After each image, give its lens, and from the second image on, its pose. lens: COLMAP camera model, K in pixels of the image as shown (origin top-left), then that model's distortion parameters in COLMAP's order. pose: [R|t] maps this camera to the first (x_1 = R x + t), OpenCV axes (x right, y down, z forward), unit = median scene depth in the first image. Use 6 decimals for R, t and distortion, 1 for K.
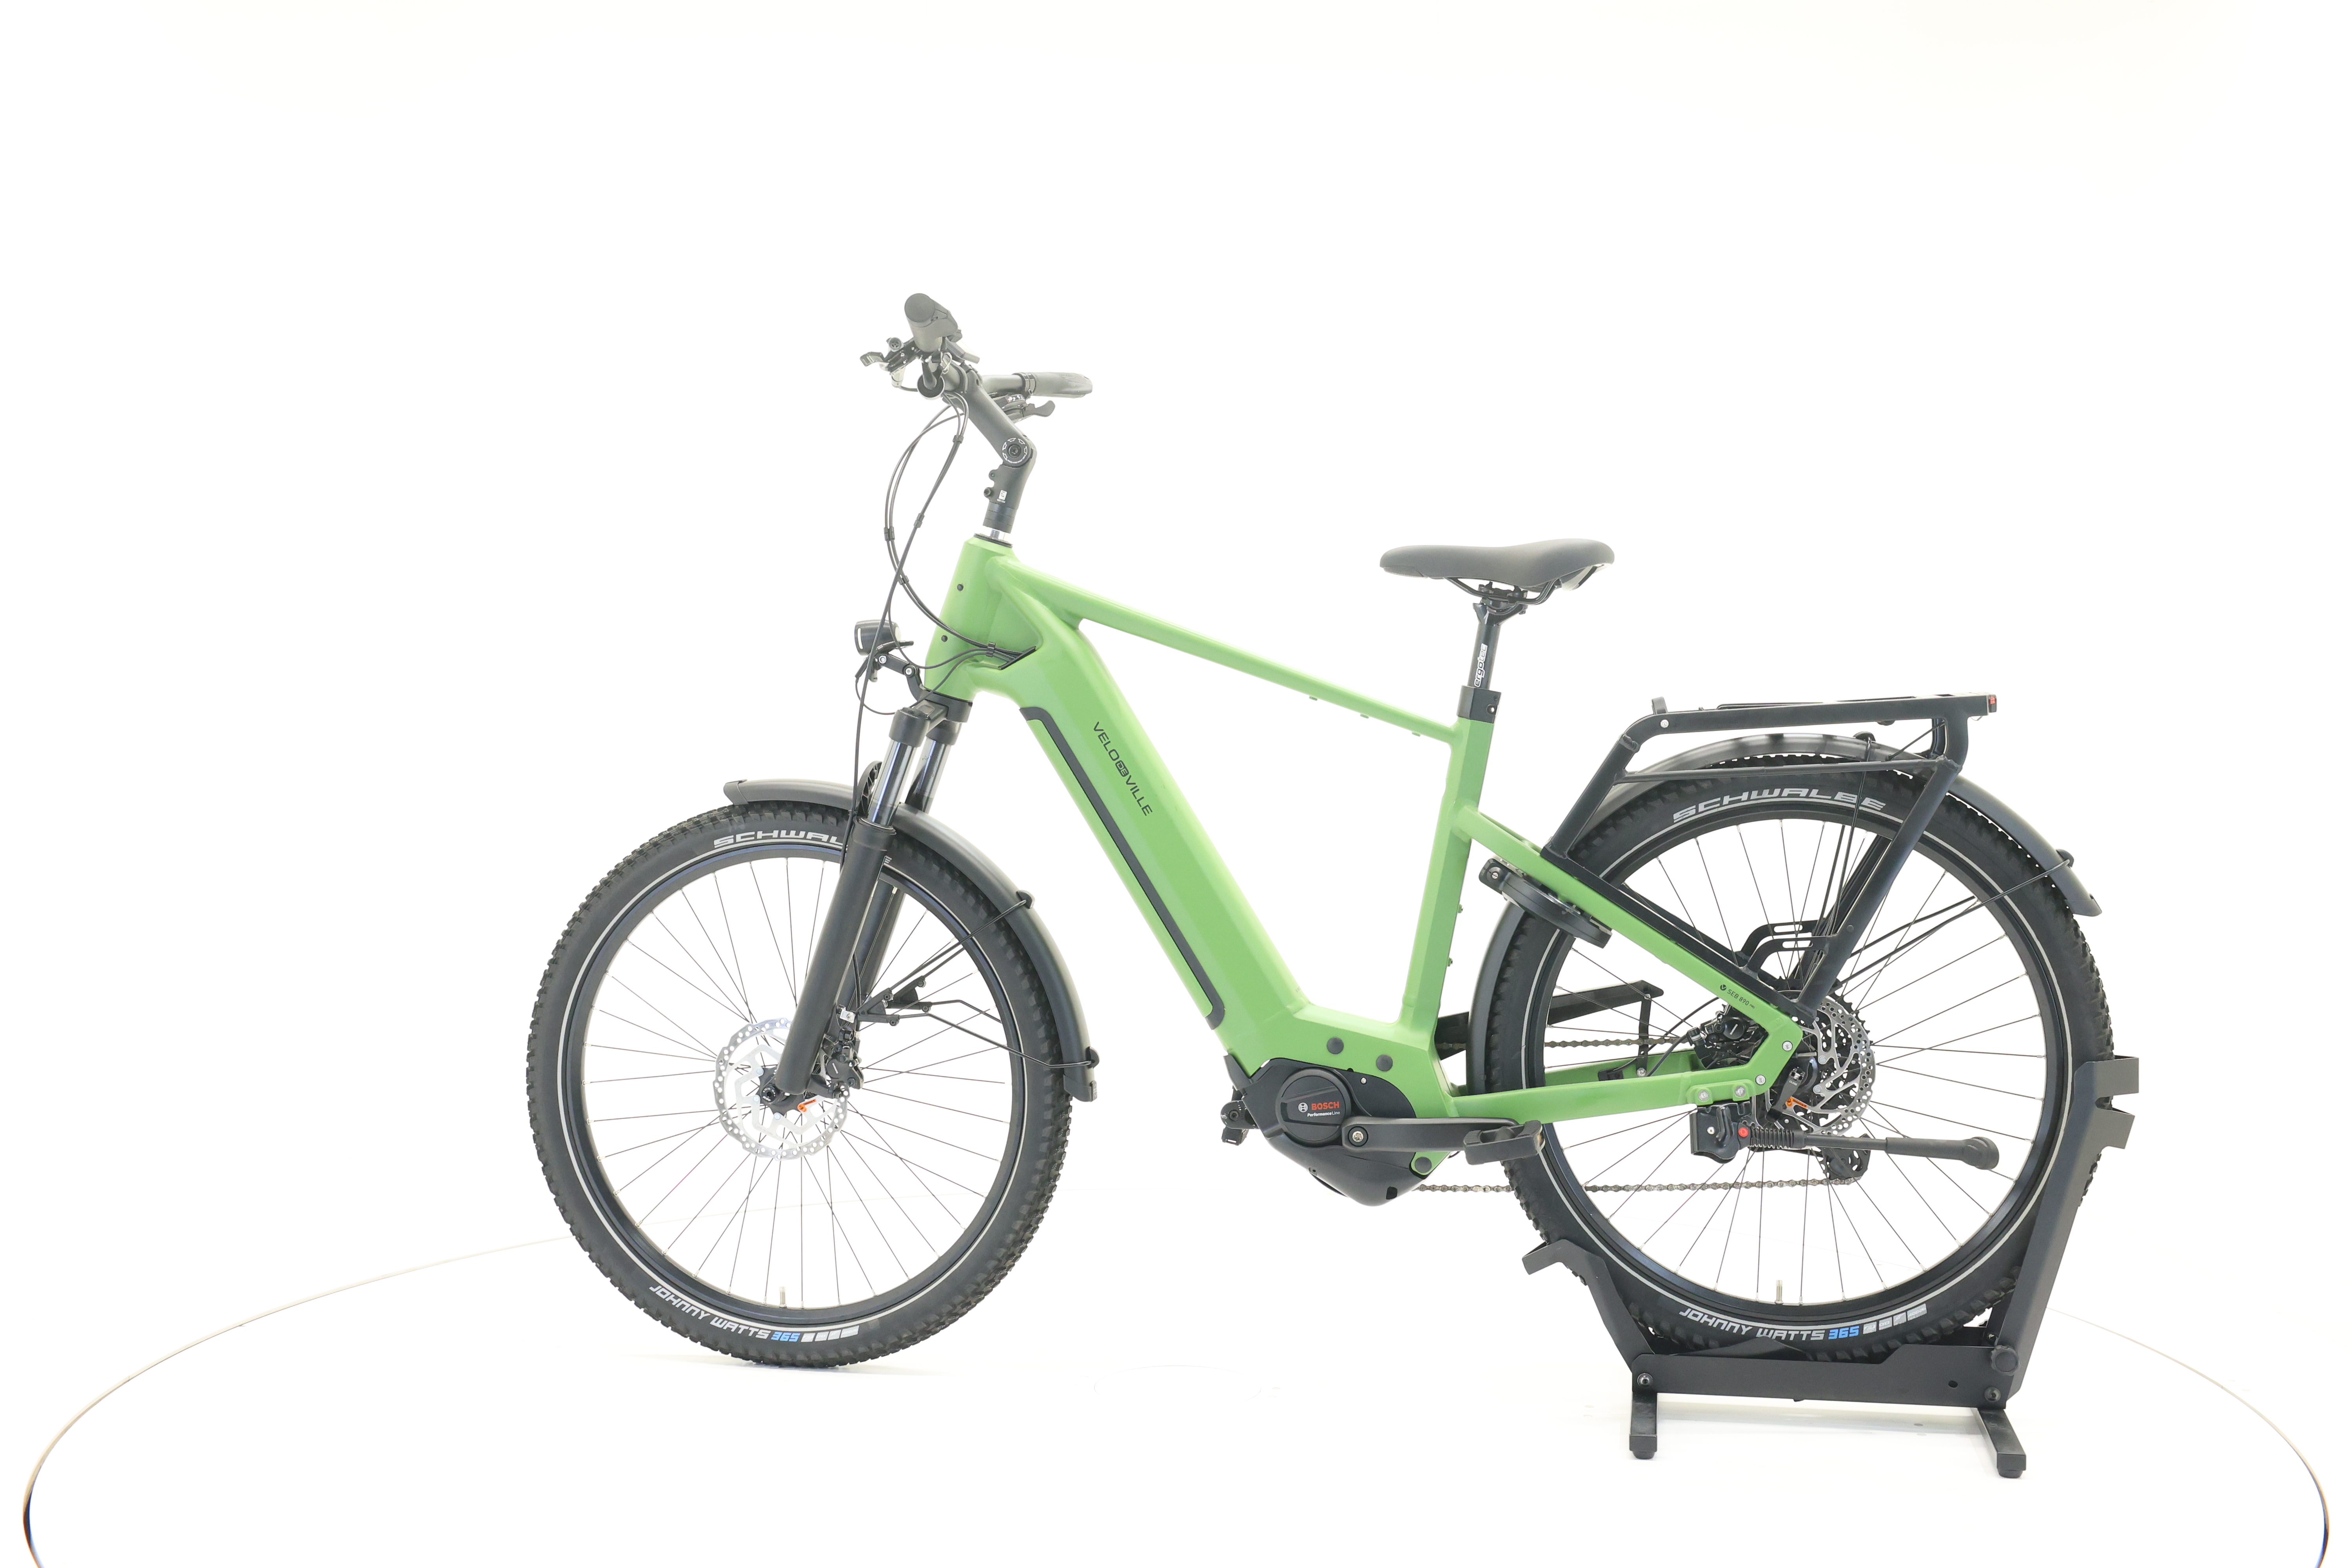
lens RADIAL K [[2483.5, 0, 1177.4], [0, 2483.5, 783.5], [0, 0, 1]] dist [-0.005296, 0.000000]
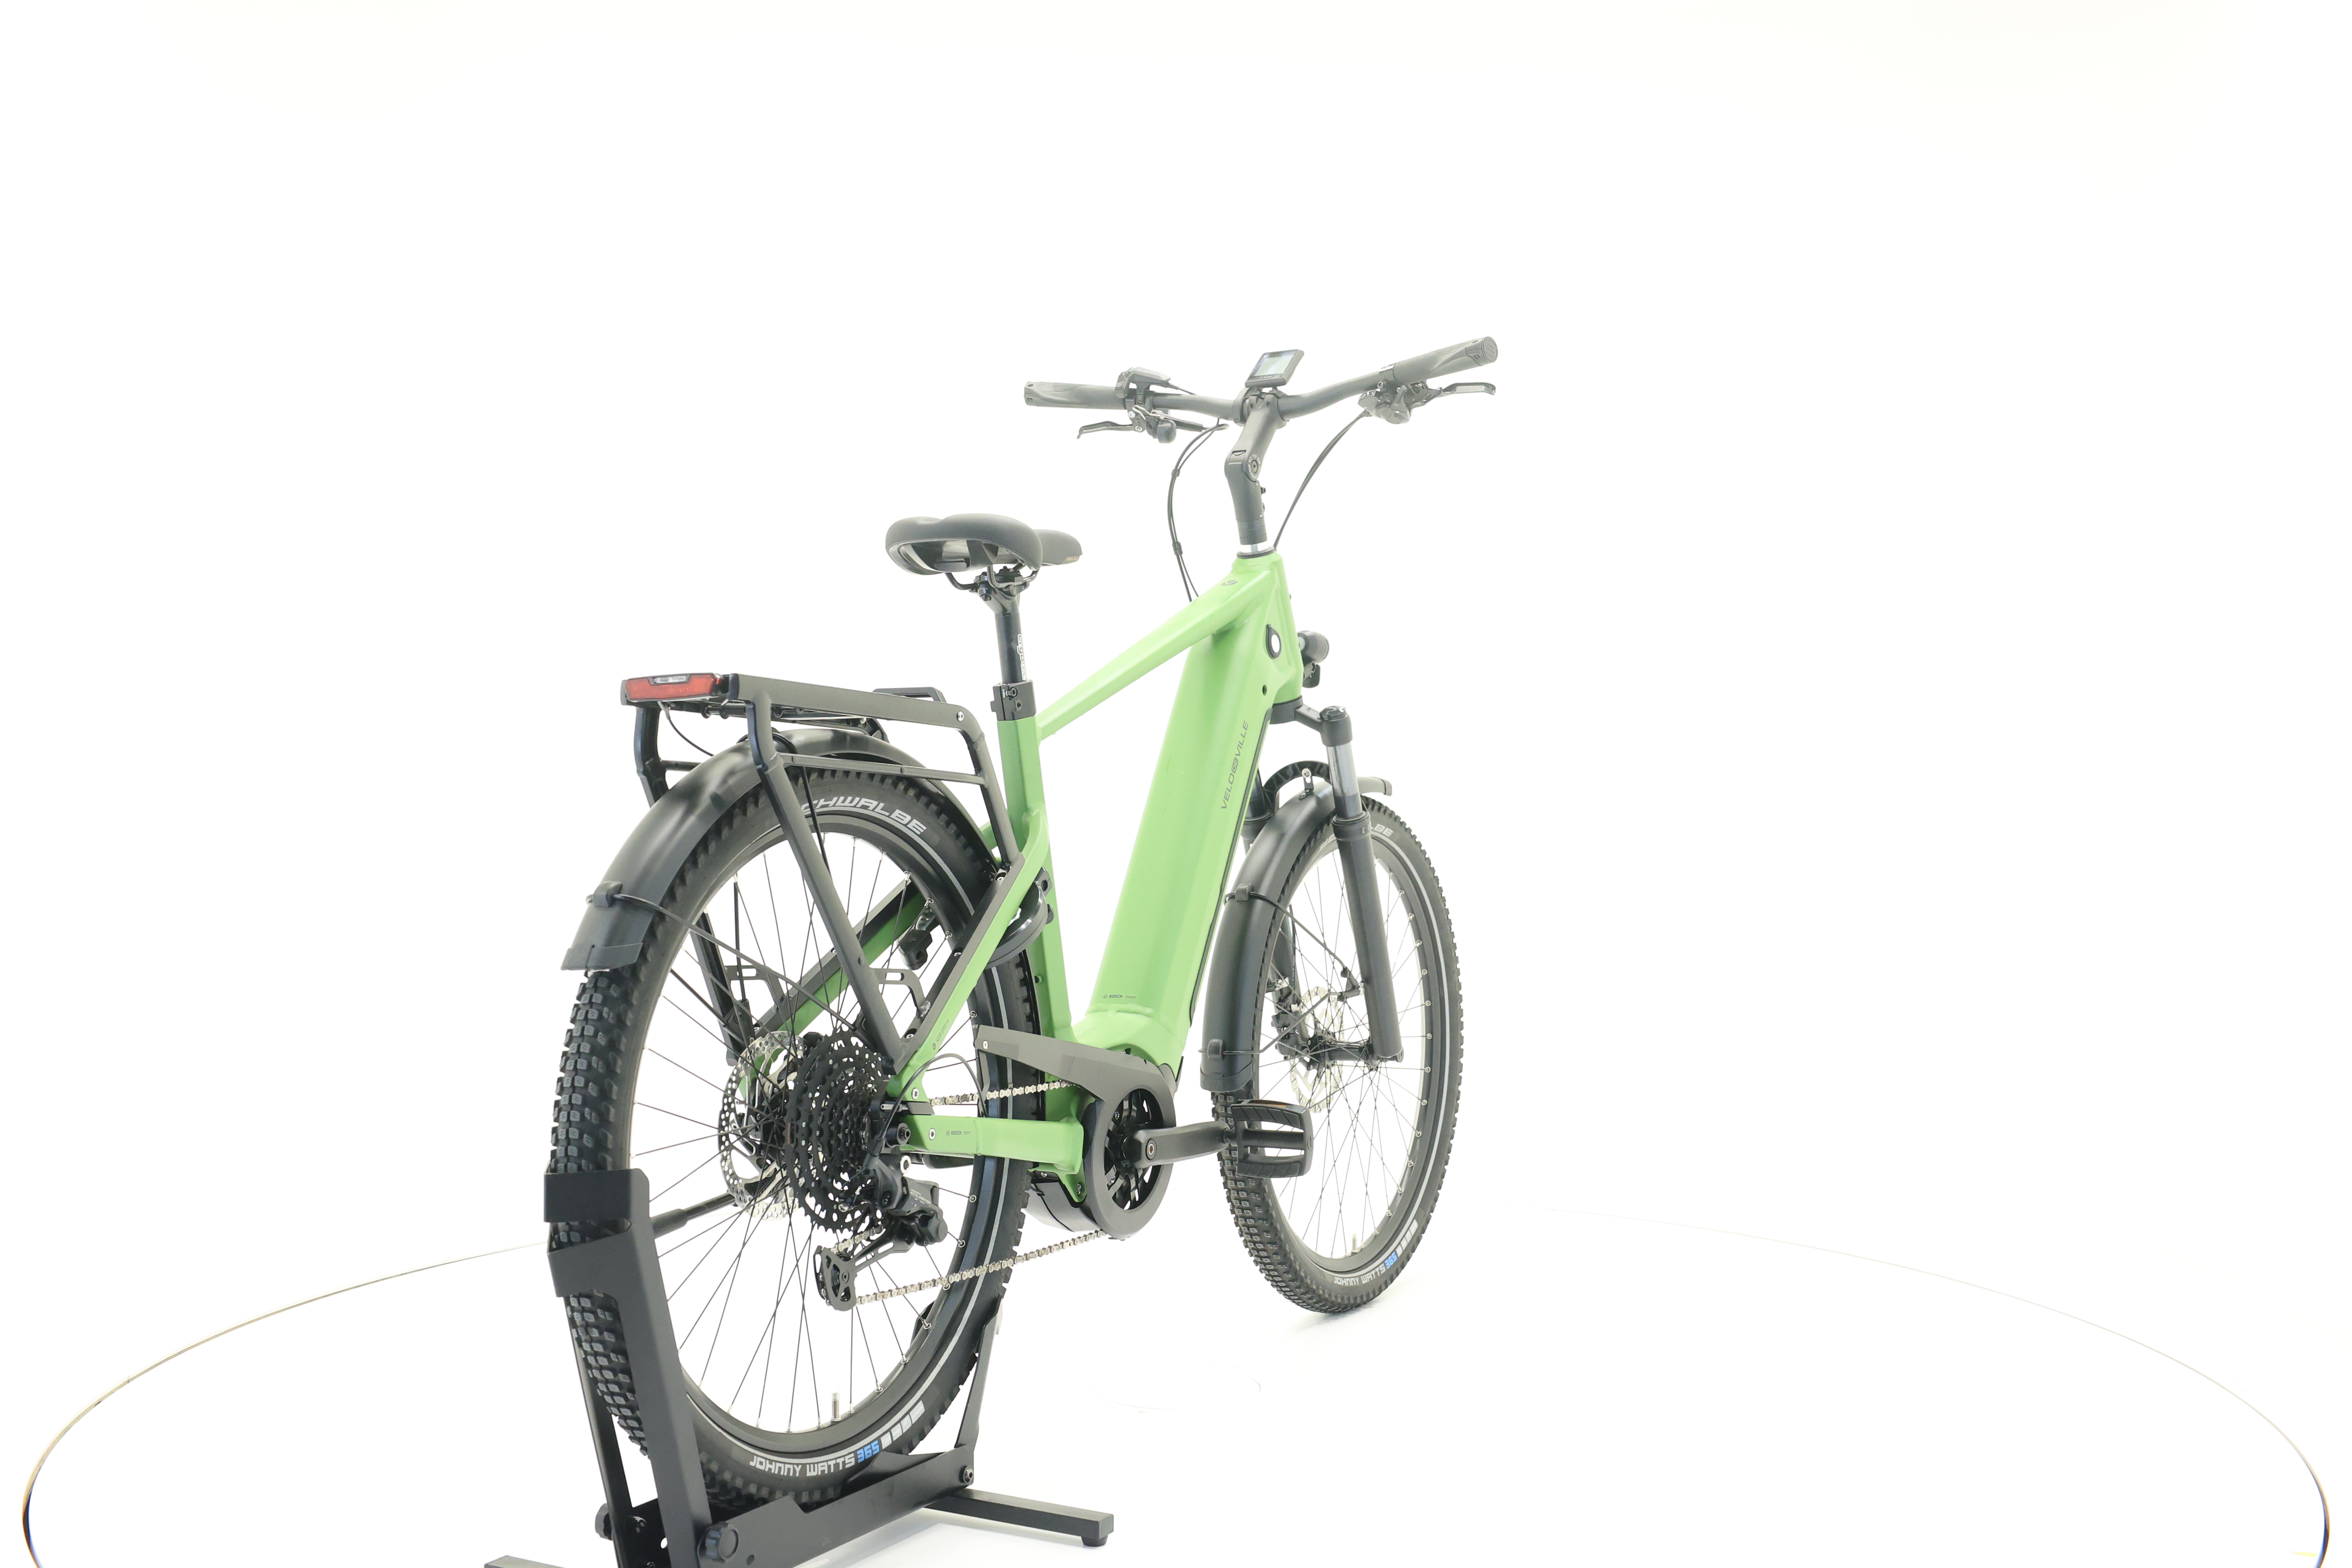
lens RADIAL K [[2483.5, 0, 1183.2], [0, 2483.5, 776.0], [0, 0, 1]] dist [-0.005296, 0.000000]
pose [[-0.304778, 0.010549, -0.952365, 0.979390], [-0.024331, 0.999526, 0.018858, -0.022556], [0.952113, 0.028920, -0.304377, 1.341090]]
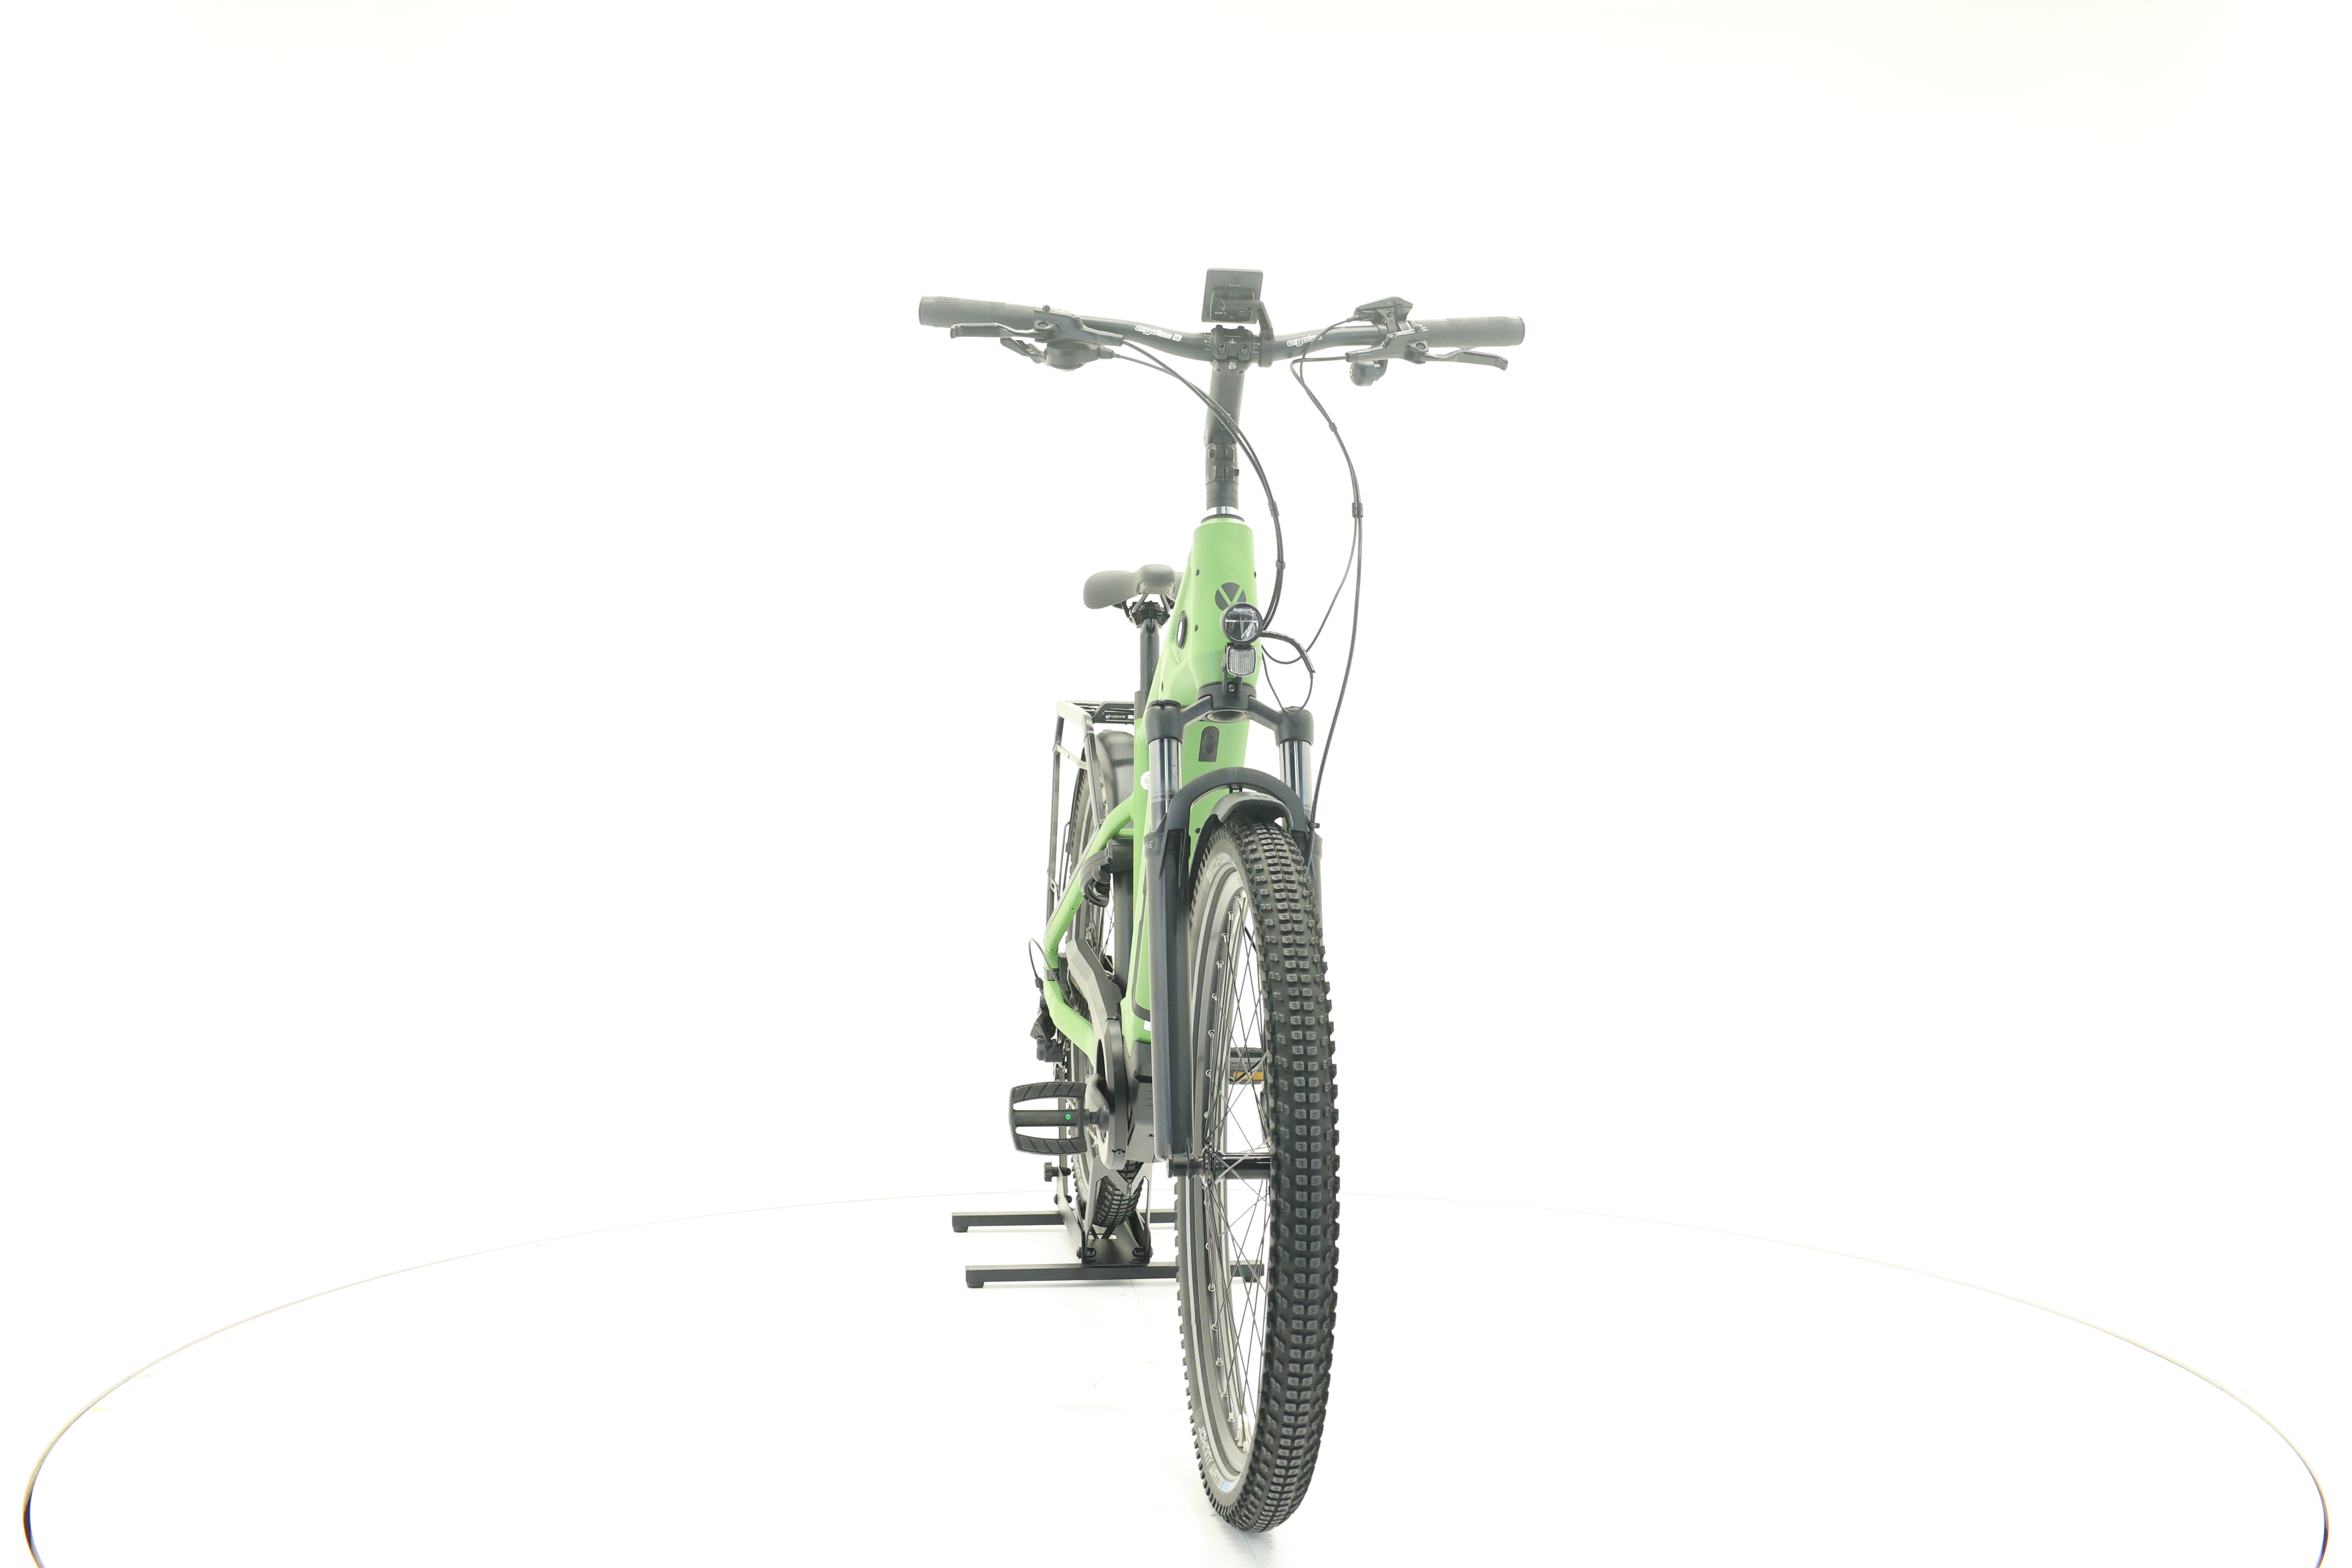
lens RADIAL K [[2483.5, 0, 1173.6], [0, 2483.5, 772.6], [0, 0, 1]] dist [-0.005296, 0.000000]
pose [[-0.321113, -0.022470, 0.946774, -0.969986], [0.012982, 0.999520, 0.028125, -0.033260], [-0.946952, 0.021322, -0.320667, 1.358307]]
